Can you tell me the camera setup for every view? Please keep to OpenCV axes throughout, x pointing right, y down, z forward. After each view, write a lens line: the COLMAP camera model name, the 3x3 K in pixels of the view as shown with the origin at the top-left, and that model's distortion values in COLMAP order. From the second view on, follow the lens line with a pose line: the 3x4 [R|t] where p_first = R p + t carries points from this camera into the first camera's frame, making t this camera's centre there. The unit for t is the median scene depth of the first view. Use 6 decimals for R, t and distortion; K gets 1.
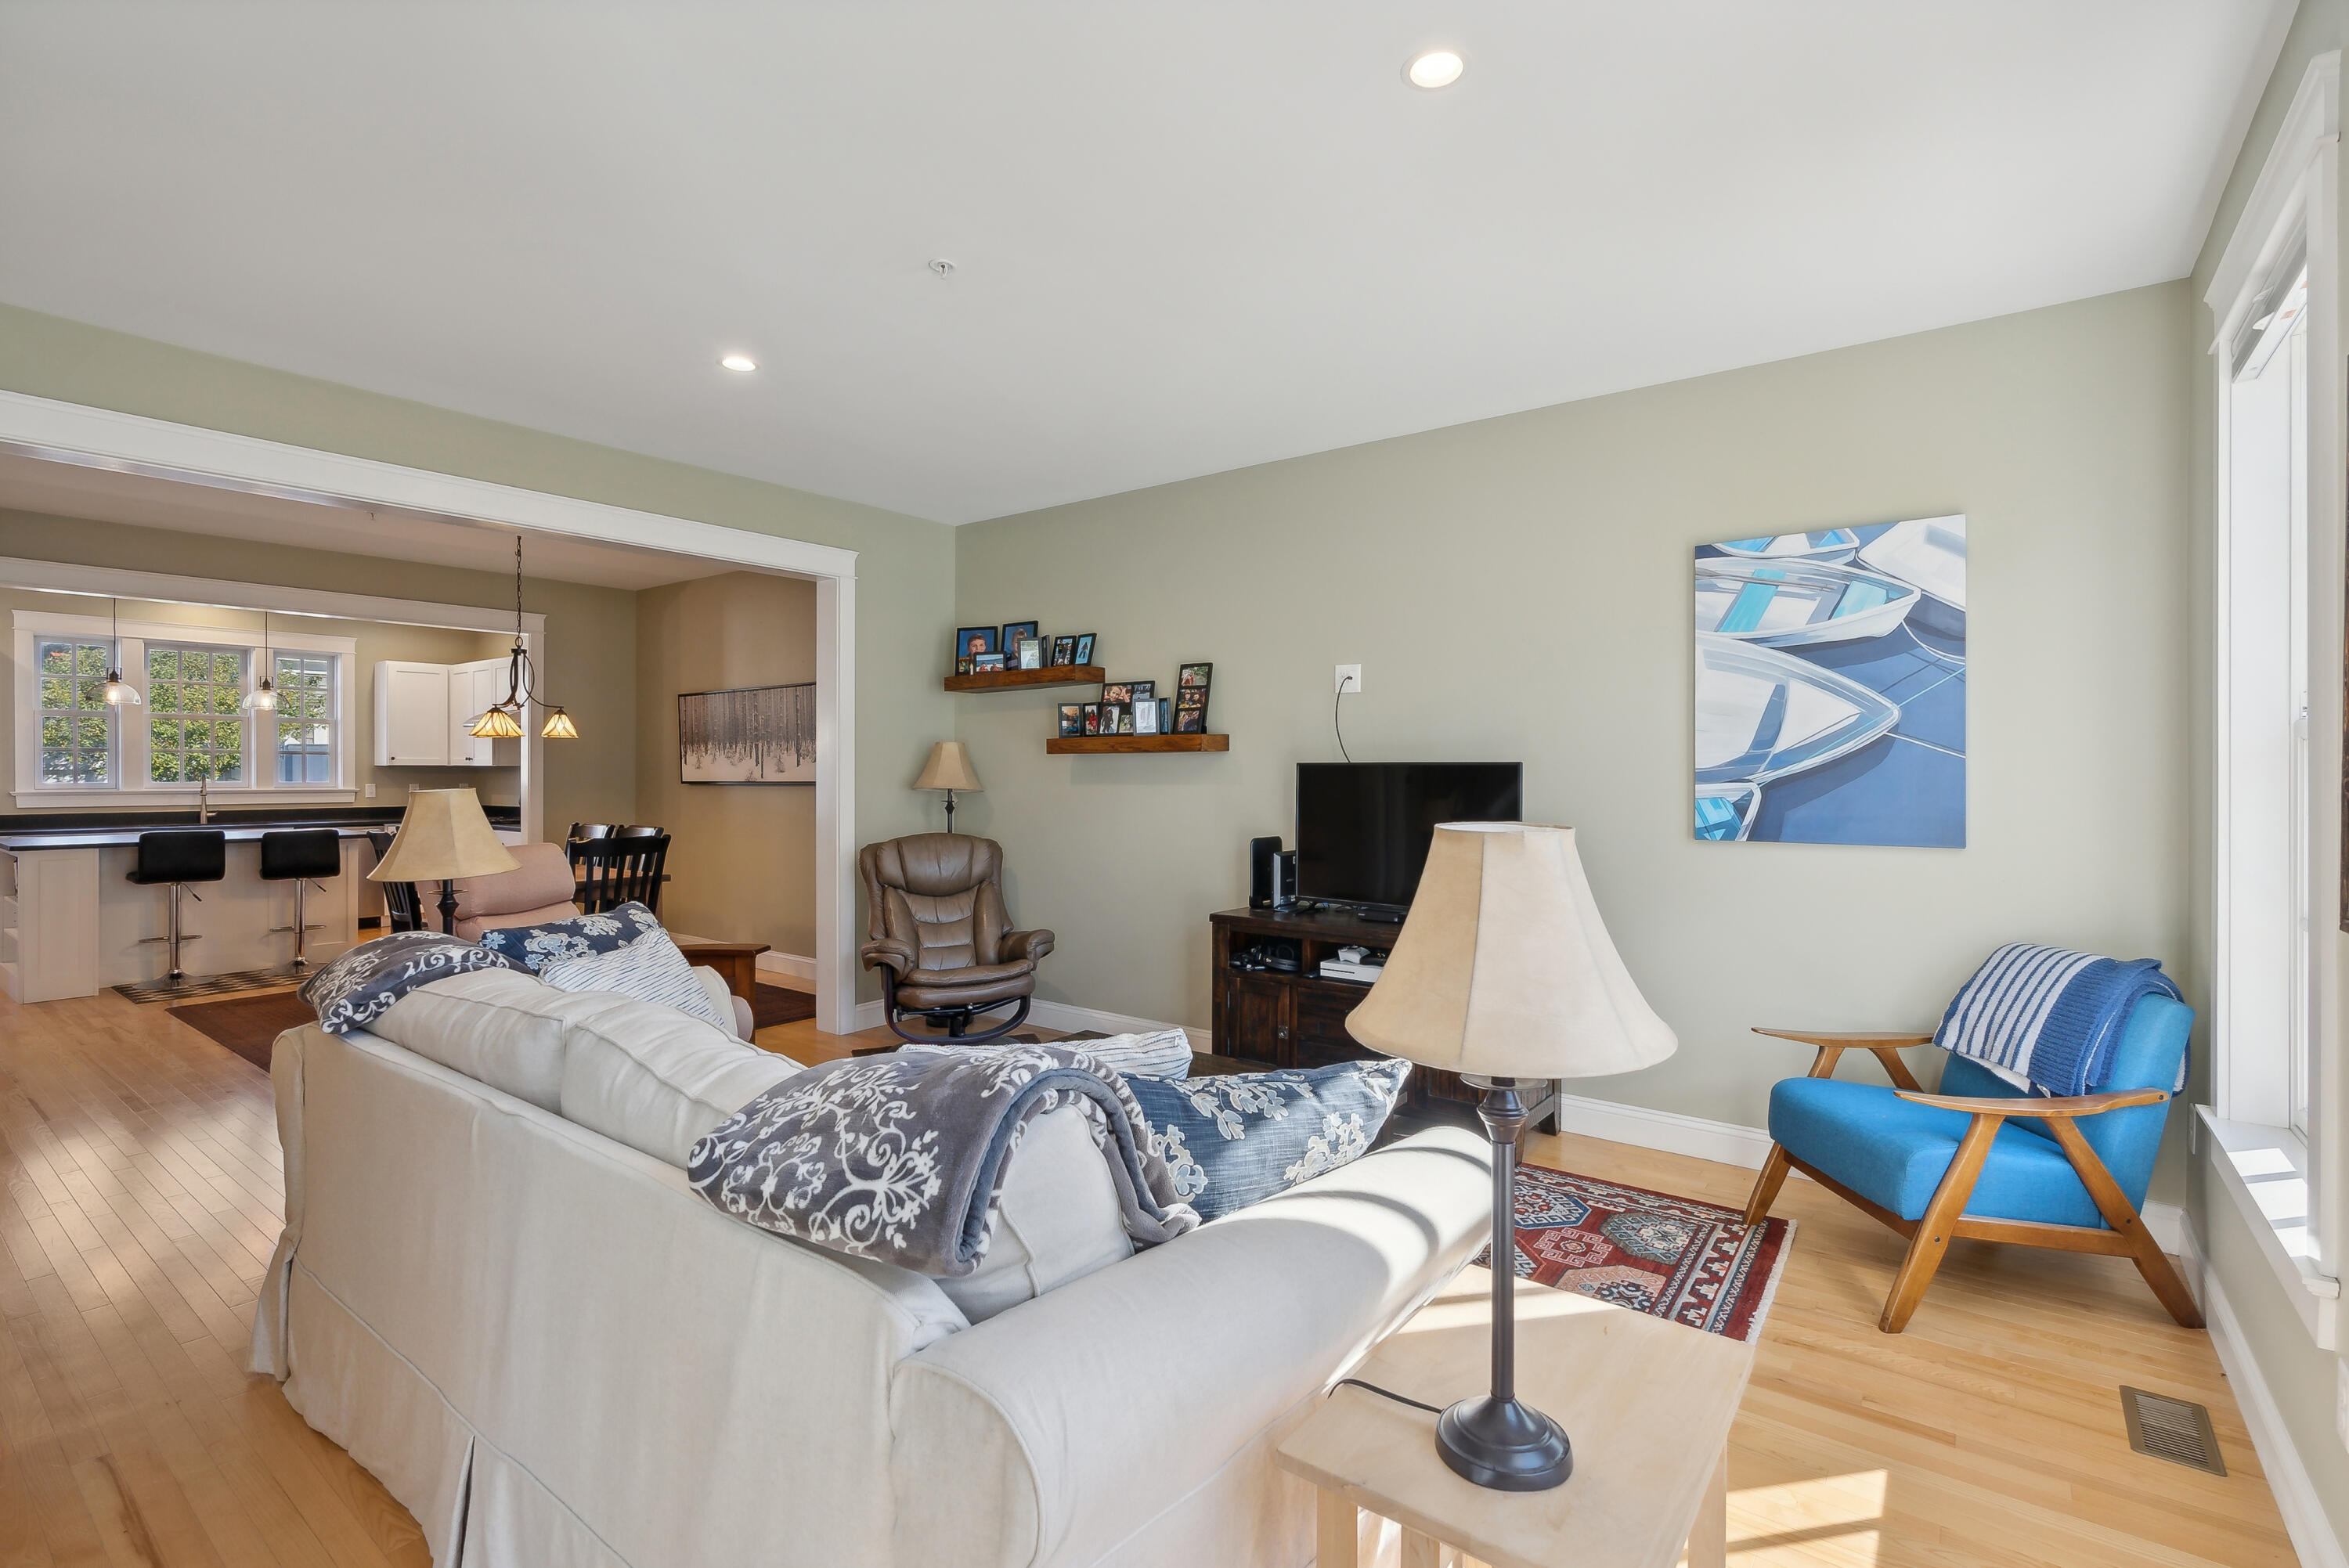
lens RADIAL K [[1075.0, 0, 1185.9], [0, 1075.0, 779.3], [0, 0, 1]] dist [-0.013447, 0.003710]
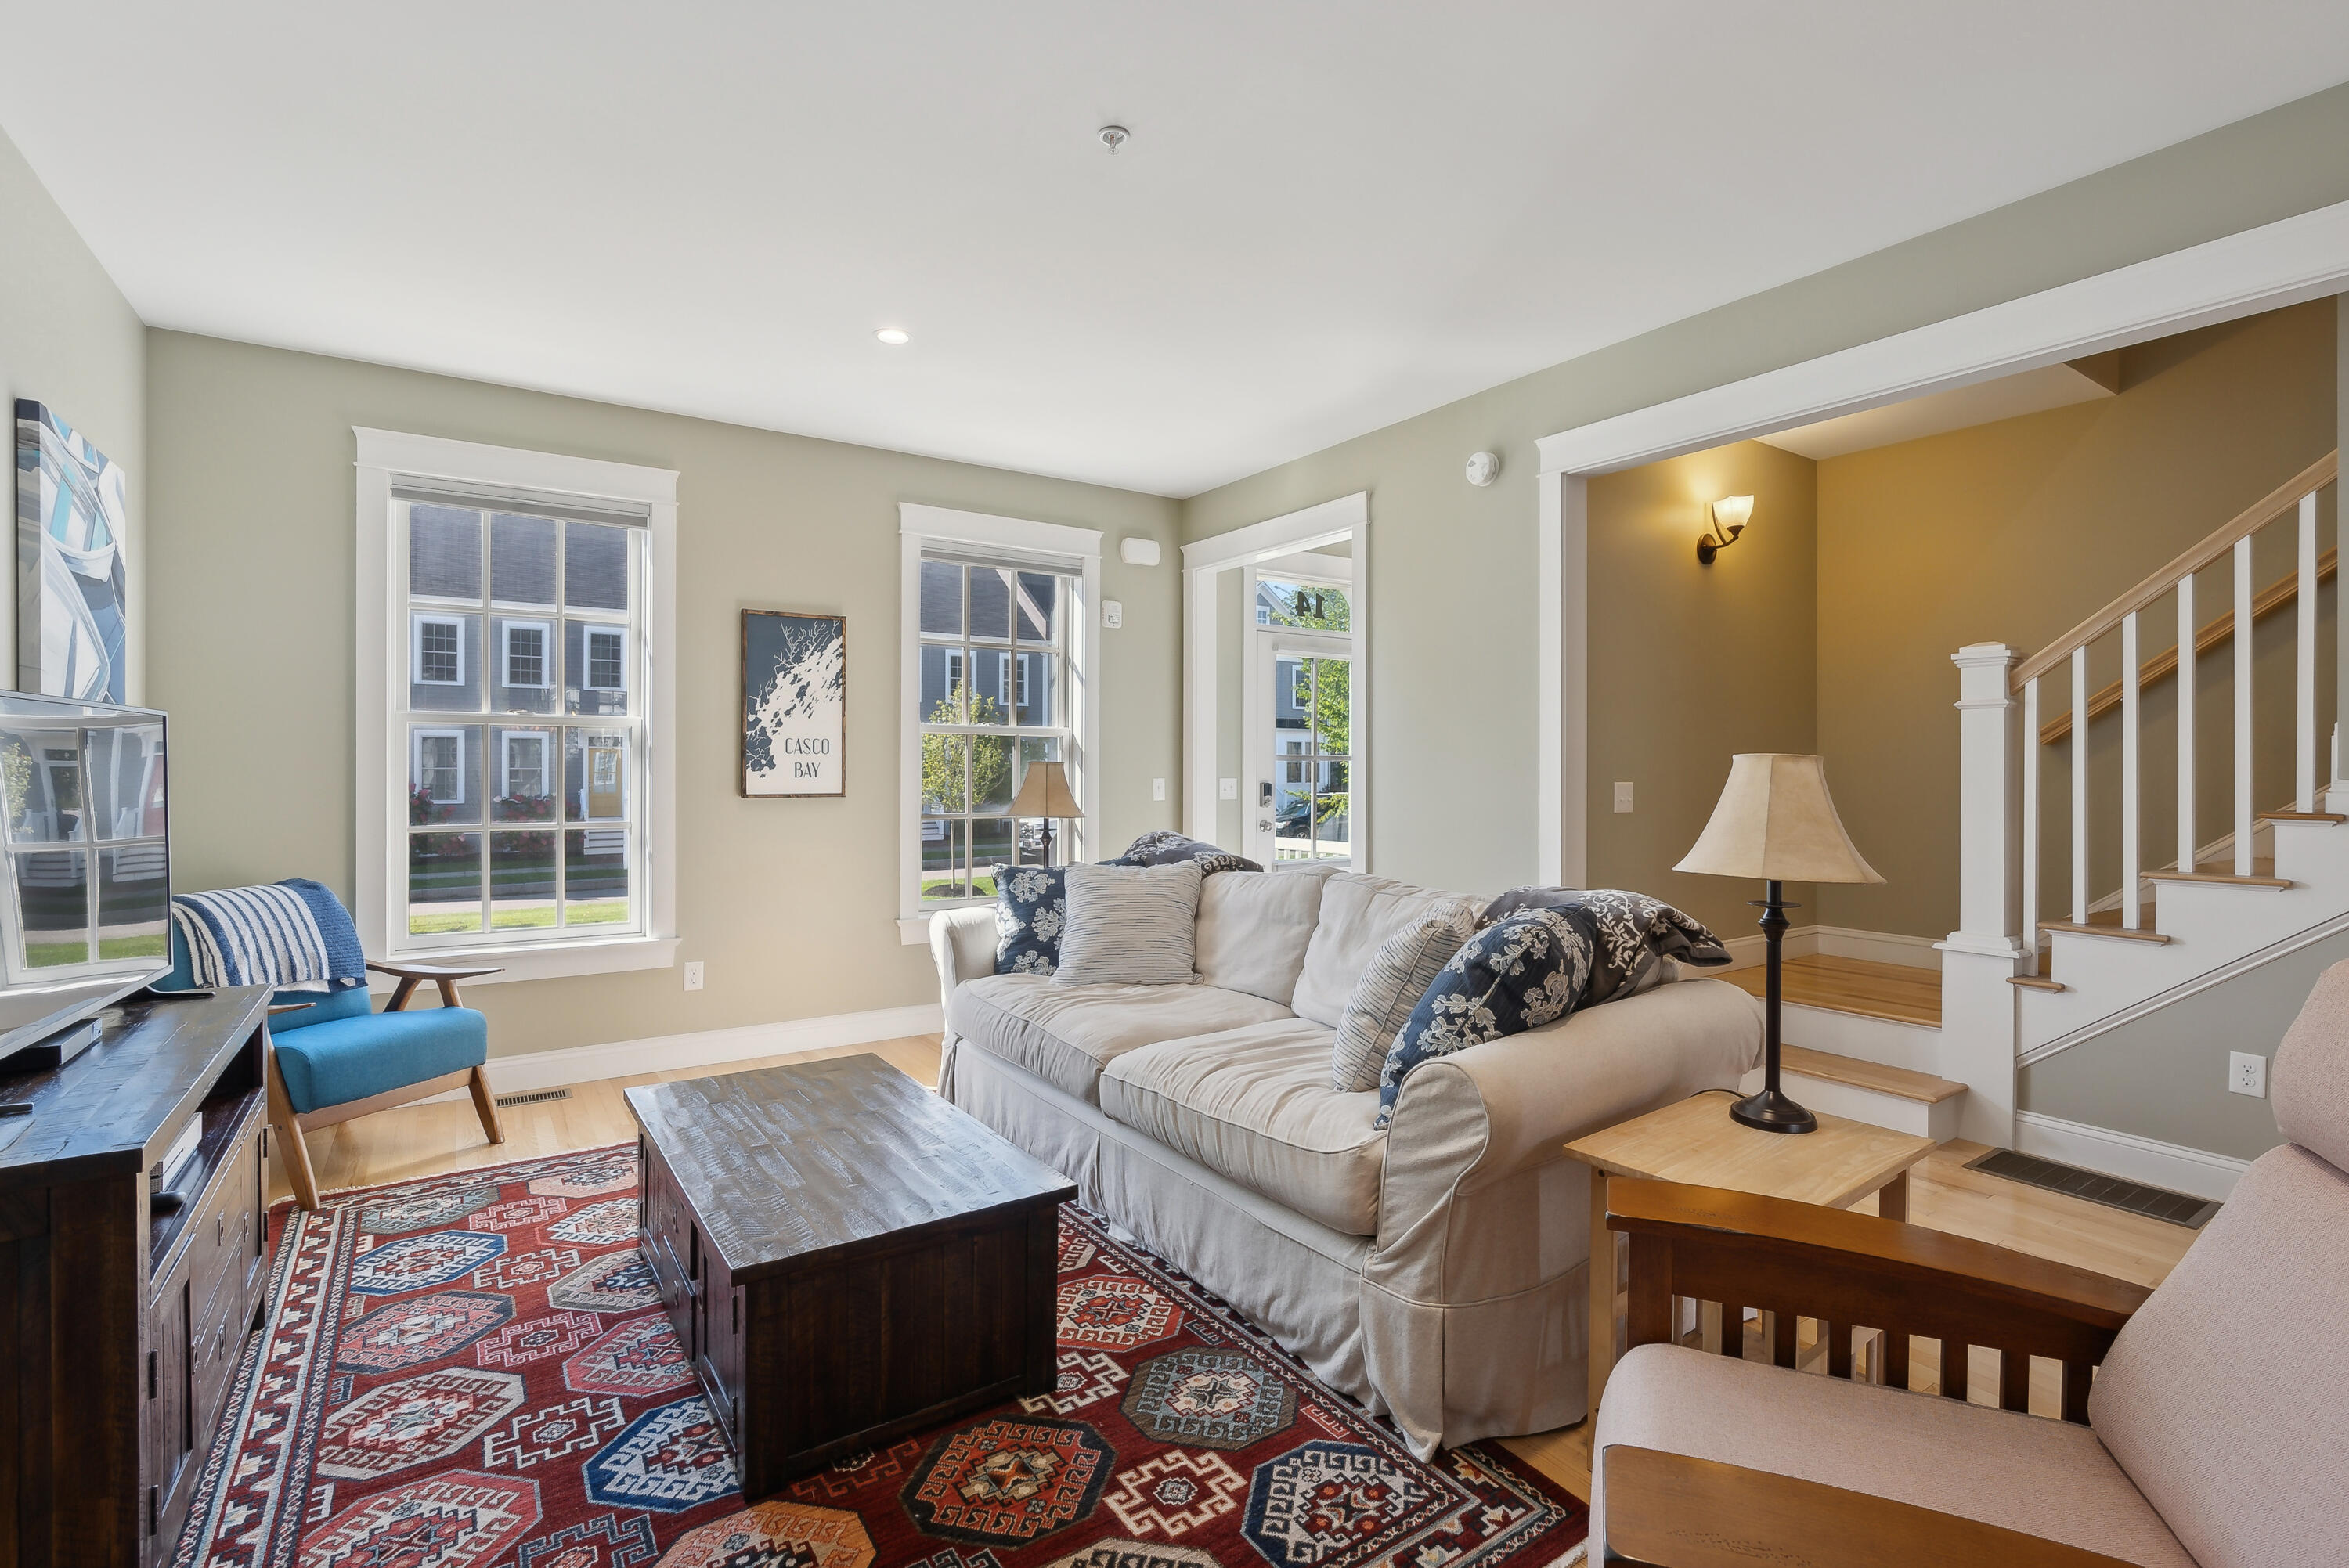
lens RADIAL K [[1075.0, 0, 1177.0], [0, 1075.0, 770.8], [0, 0, 1]] dist [-0.013447, 0.003710]
pose [[-0.944804, -0.006994, 0.327562, -0.463420], [-0.002860, 0.999910, 0.013099, 0.008638], [-0.327624, 0.011439, -0.944739, 1.487220]]
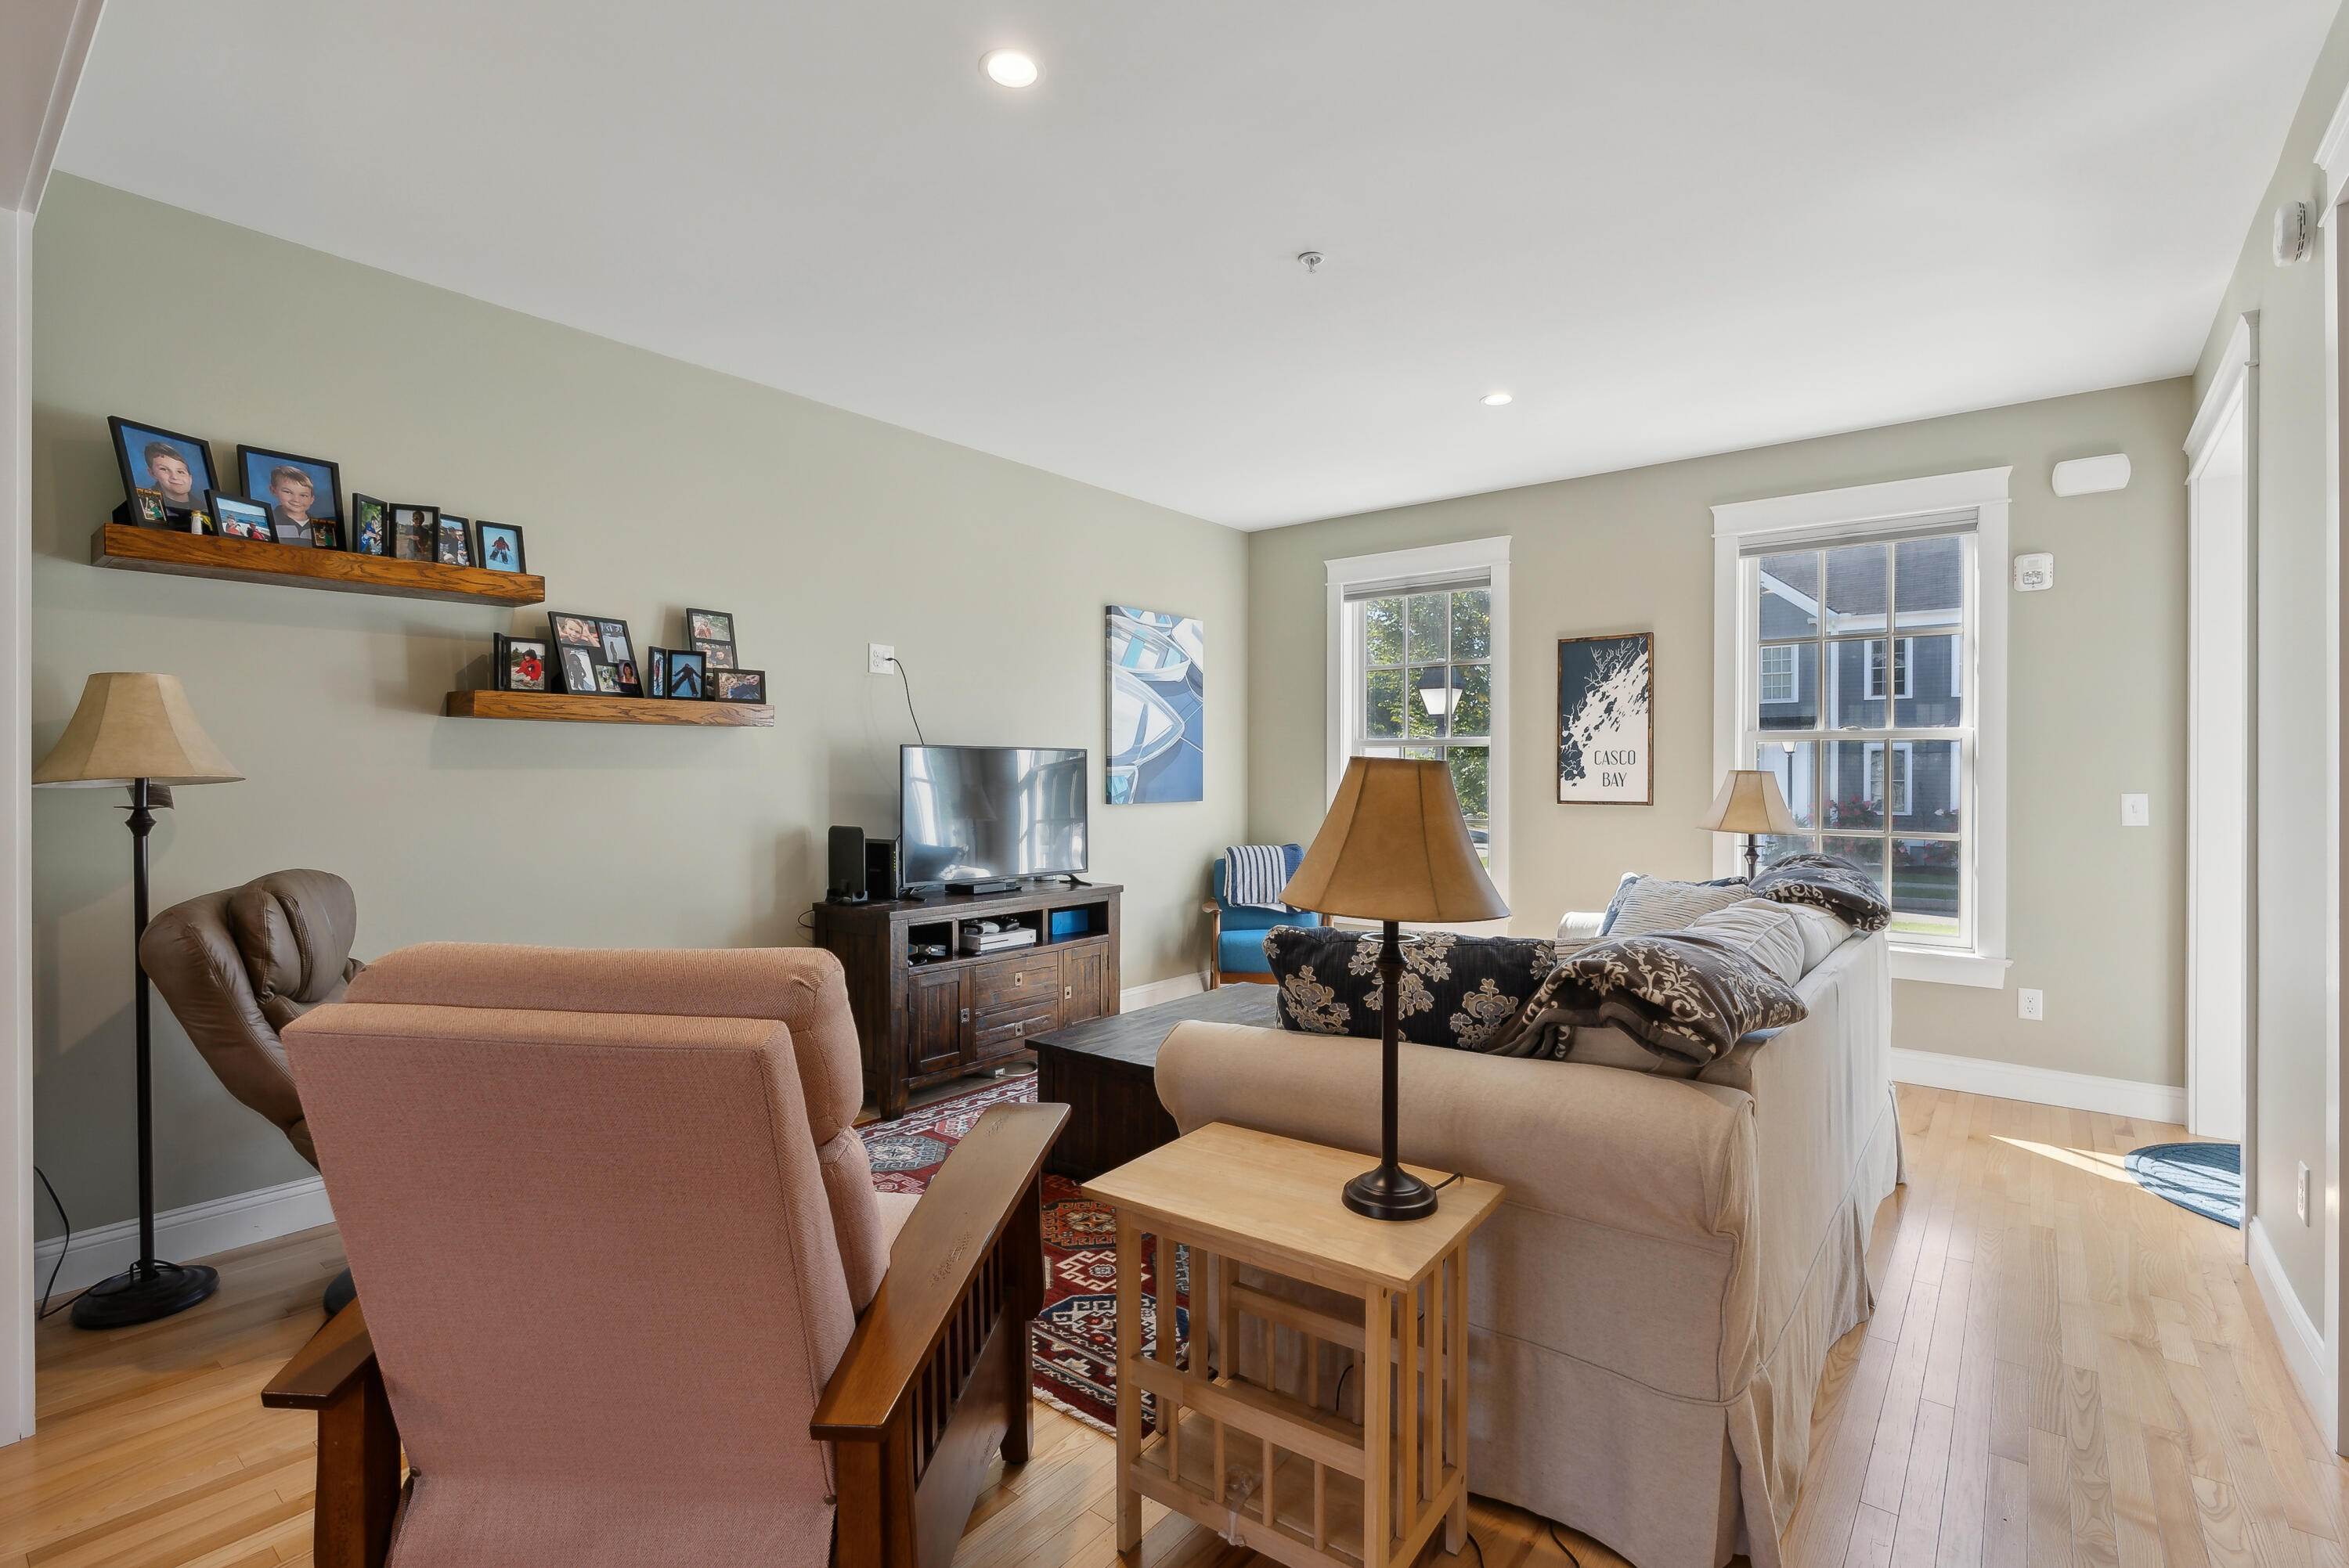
lens RADIAL K [[1075.0, 0, 1173.5], [0, 1075.0, 775.0], [0, 0, 1]] dist [-0.013447, 0.003710]
pose [[0.032032, -0.002779, 0.999483, -1.057416], [0.005483, 0.999982, 0.002605, 0.013360], [-0.999472, 0.005396, 0.032047, 0.917885]]
